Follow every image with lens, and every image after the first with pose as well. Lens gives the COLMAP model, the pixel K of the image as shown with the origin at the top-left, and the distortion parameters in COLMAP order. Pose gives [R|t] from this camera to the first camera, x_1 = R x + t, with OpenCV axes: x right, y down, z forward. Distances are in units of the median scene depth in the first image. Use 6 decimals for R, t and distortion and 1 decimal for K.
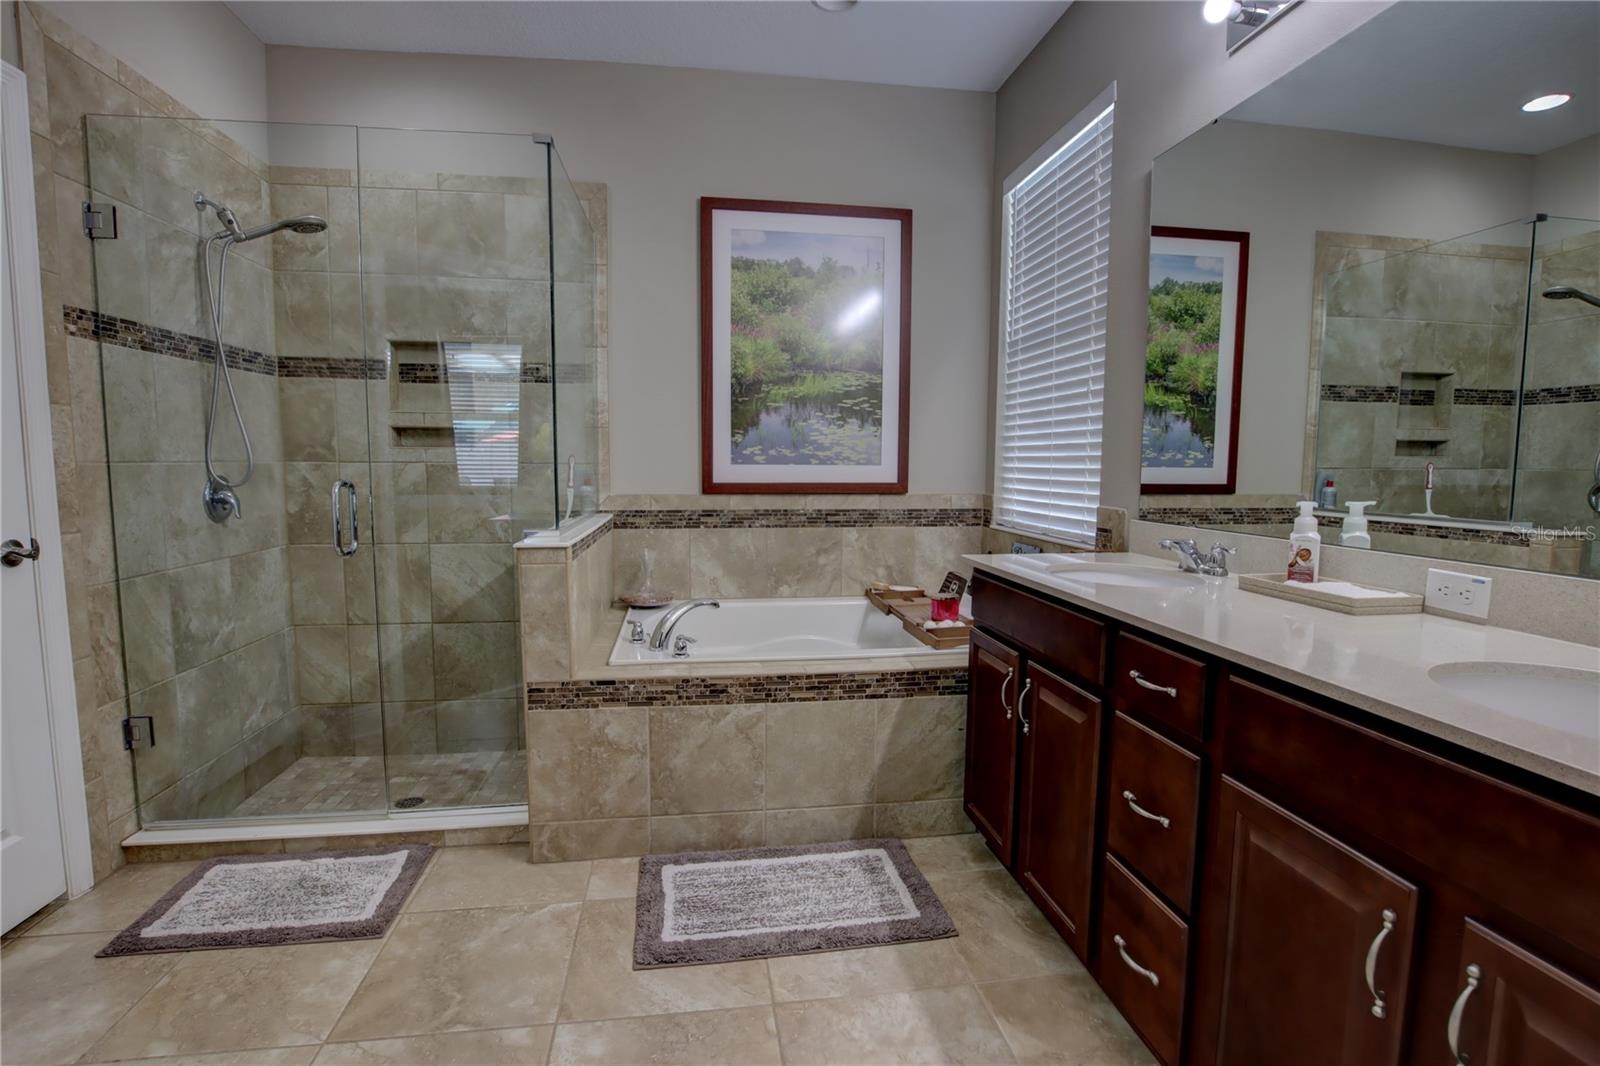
lens RADIAL K [[758.4, 0, 799.3], [0, 758.4, 536.5], [0, 0, 1]] dist [-0.034895, 0.003057]
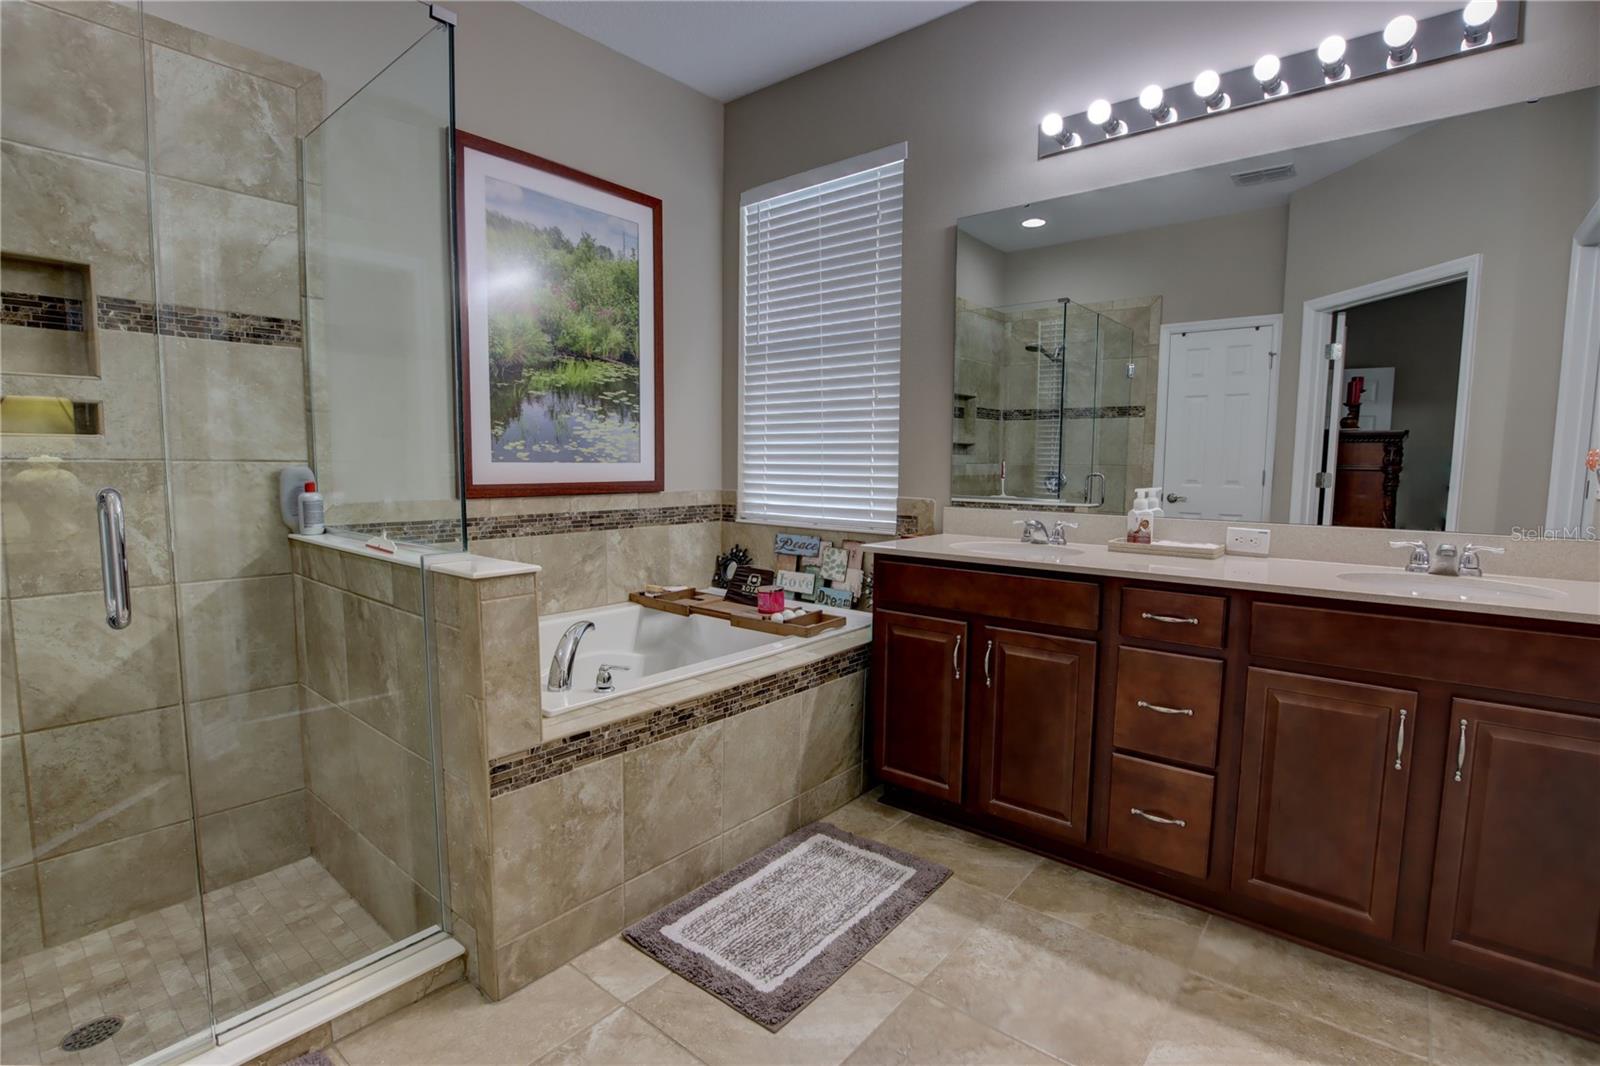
lens RADIAL K [[758.4, 0, 808.0], [0, 758.4, 537.5], [0, 0, 1]] dist [-0.034895, 0.003057]
pose [[0.742449, -0.065889, 0.666654, -0.514689], [0.060686, 0.997675, 0.031019, -0.023041], [-0.667148, 0.017426, 0.744722, 0.208027]]
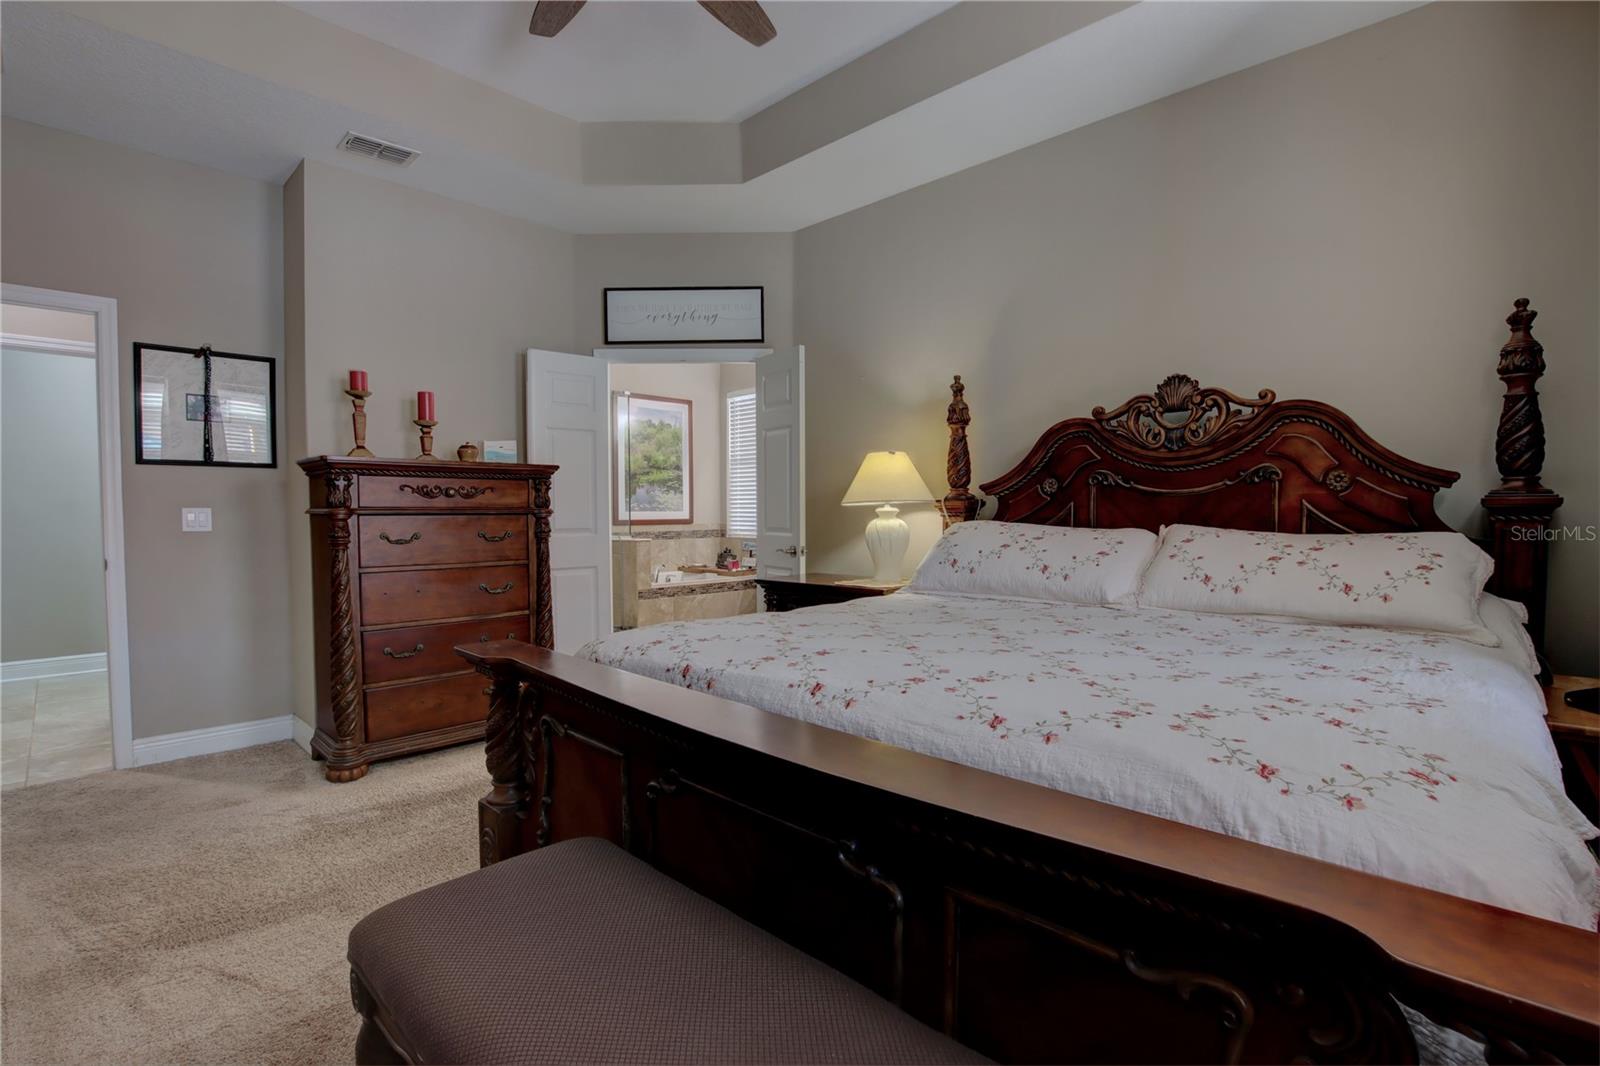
lens RADIAL K [[738.1, 0, 802.7], [0, 738.1, 531.7], [0, 0, 1]] dist [-0.028830, 0.002325]
pose [[0.792480, -0.028589, 0.609228, -1.291487], [0.070896, 0.996447, -0.045461, 0.124601], [-0.605764, 0.079219, 0.791691, -1.285956]]
